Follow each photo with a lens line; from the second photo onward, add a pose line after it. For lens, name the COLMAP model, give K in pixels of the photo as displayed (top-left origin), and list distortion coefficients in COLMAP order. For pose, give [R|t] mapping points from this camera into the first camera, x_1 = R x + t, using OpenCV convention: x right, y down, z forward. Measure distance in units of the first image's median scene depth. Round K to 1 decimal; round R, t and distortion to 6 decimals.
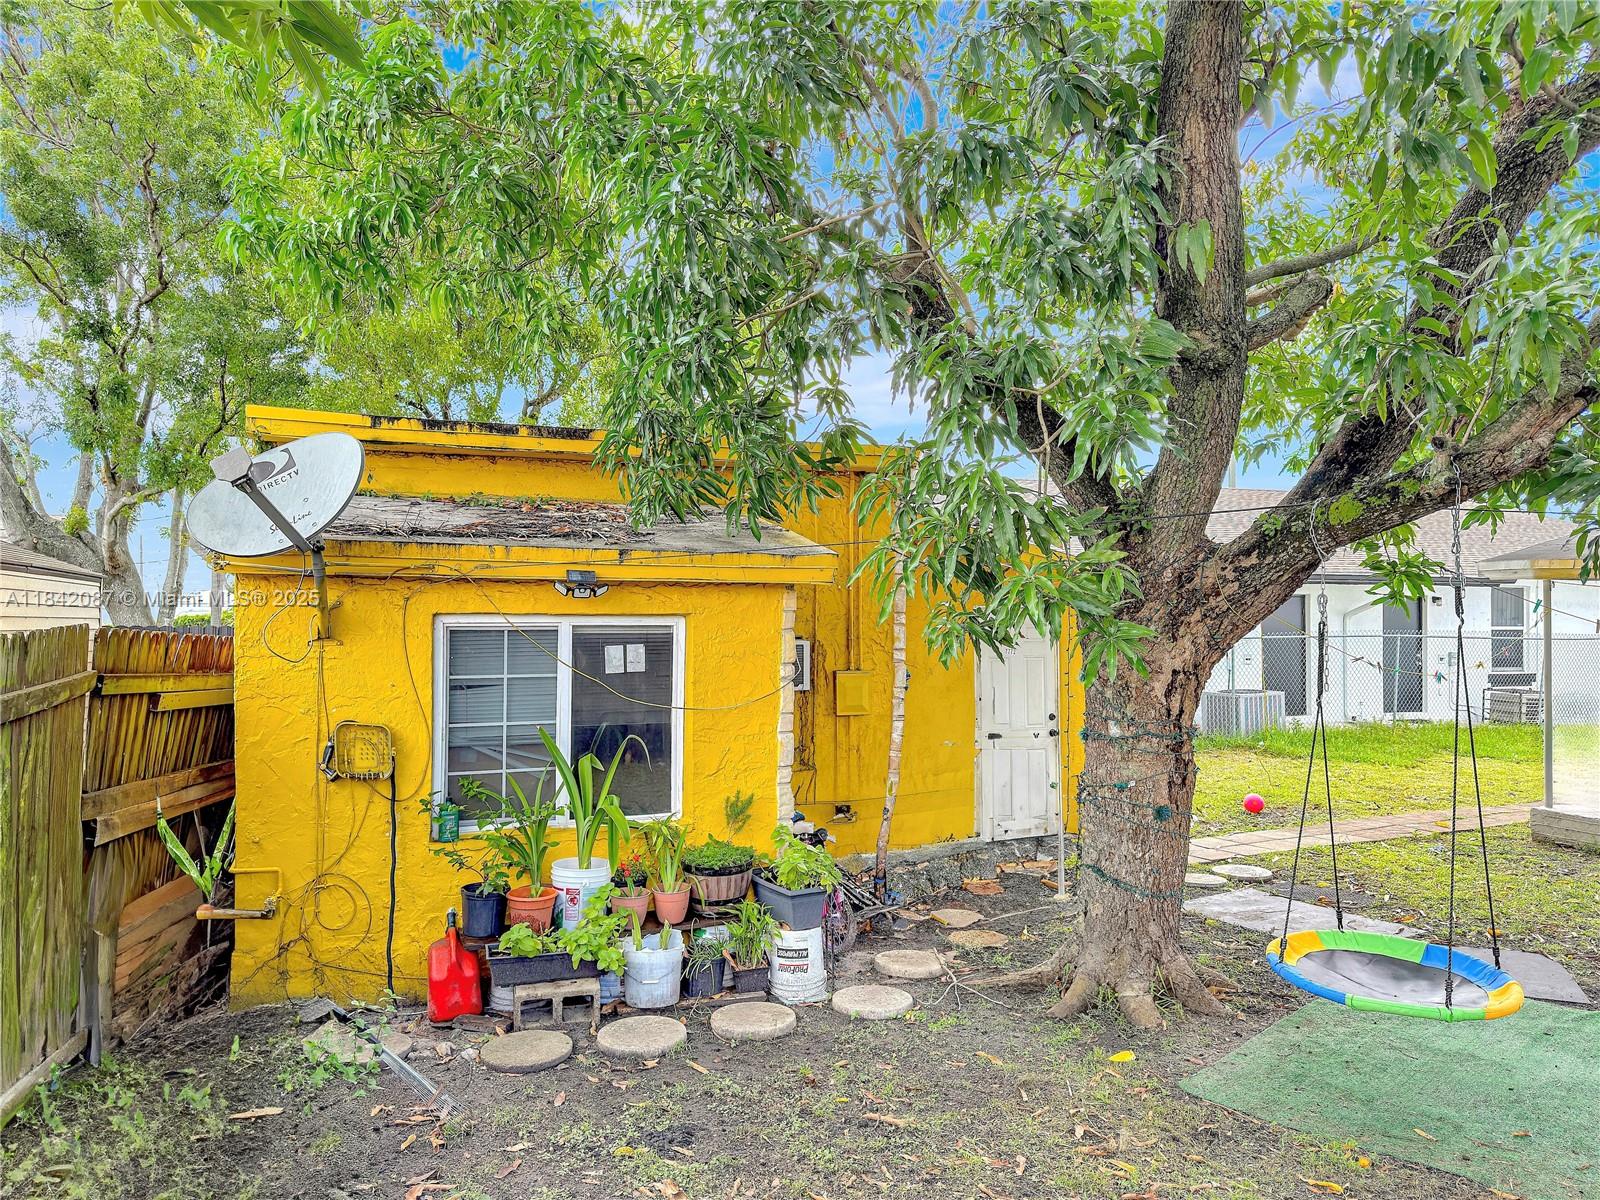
lens RADIAL K [[1131.5, 0, 800.0], [0, 1131.5, 600.0], [0, 0, 1]] dist [-0.000301, -0.006049]
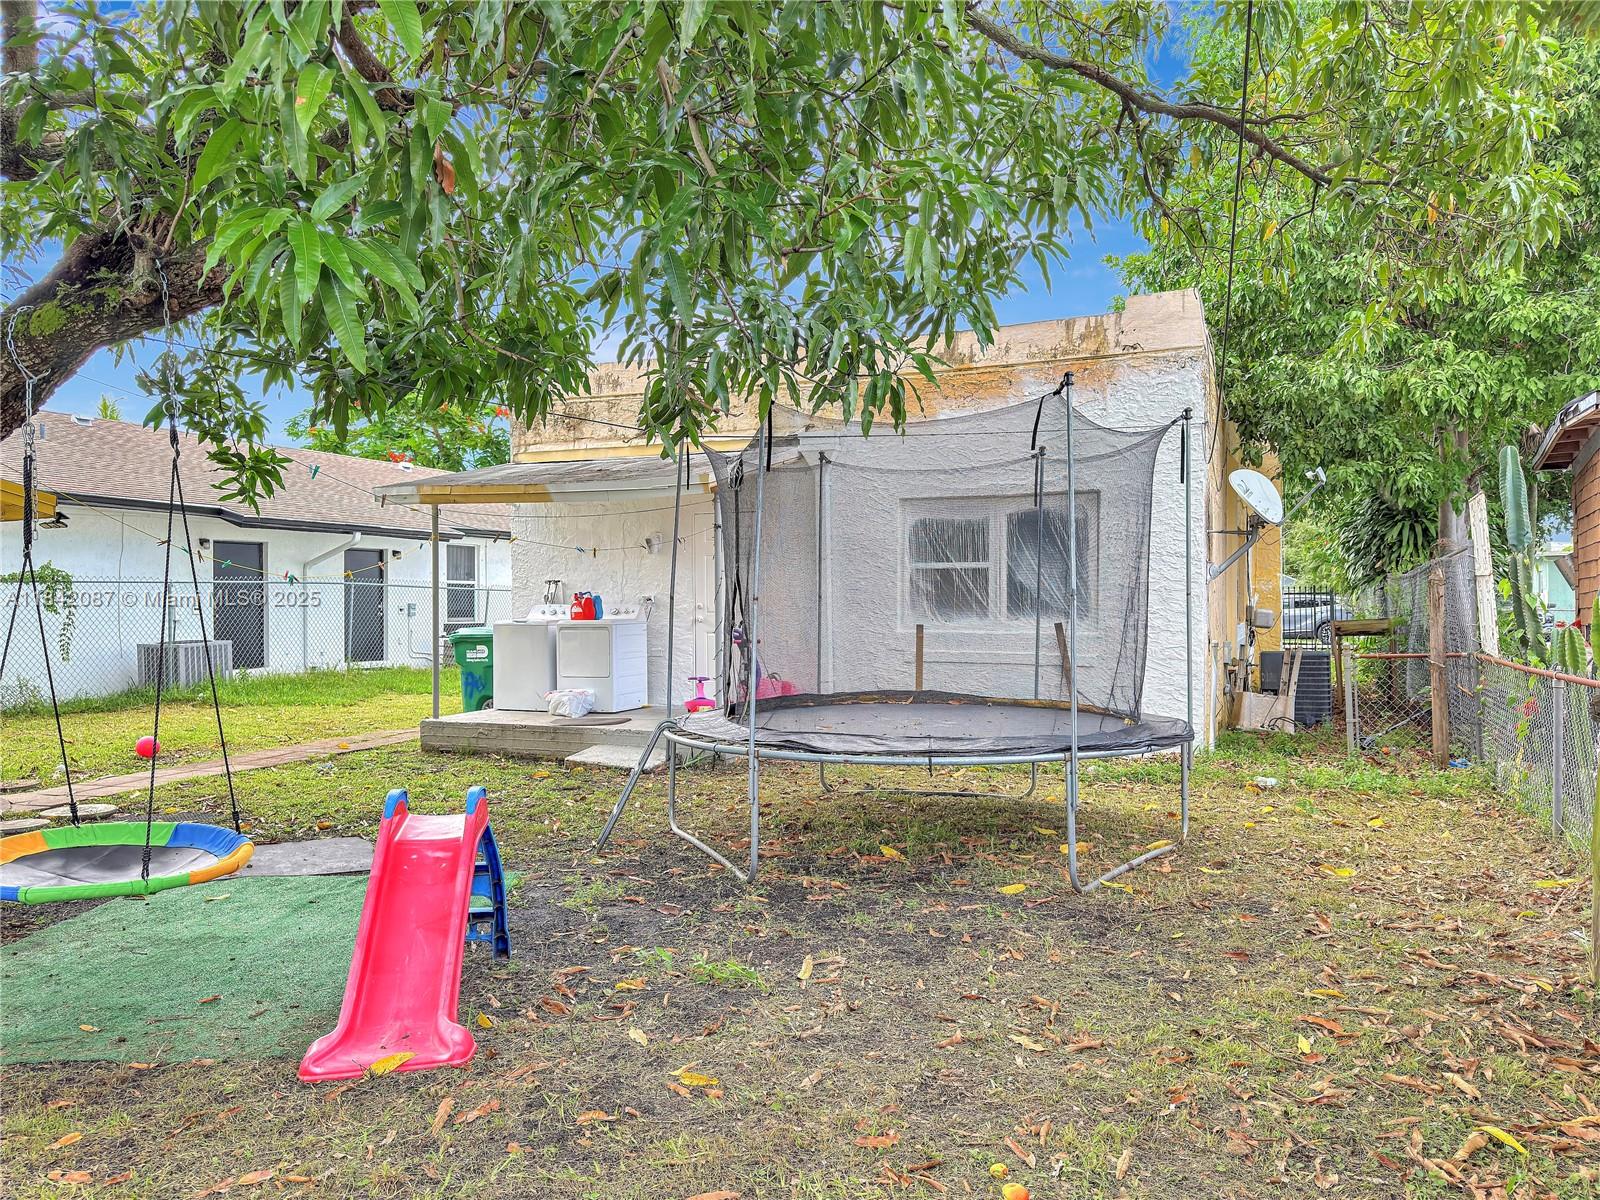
lens RADIAL K [[1131.5, 0, 800.0], [0, 1131.5, 600.0], [0, 0, 1]] dist [-0.000301, -0.006049]
pose [[0.685183, -0.006245, 0.728344, 0.155985], [-0.008108, 0.999836, 0.016200, 0.067460], [-0.728326, -0.017005, 0.685020, 0.013018]]
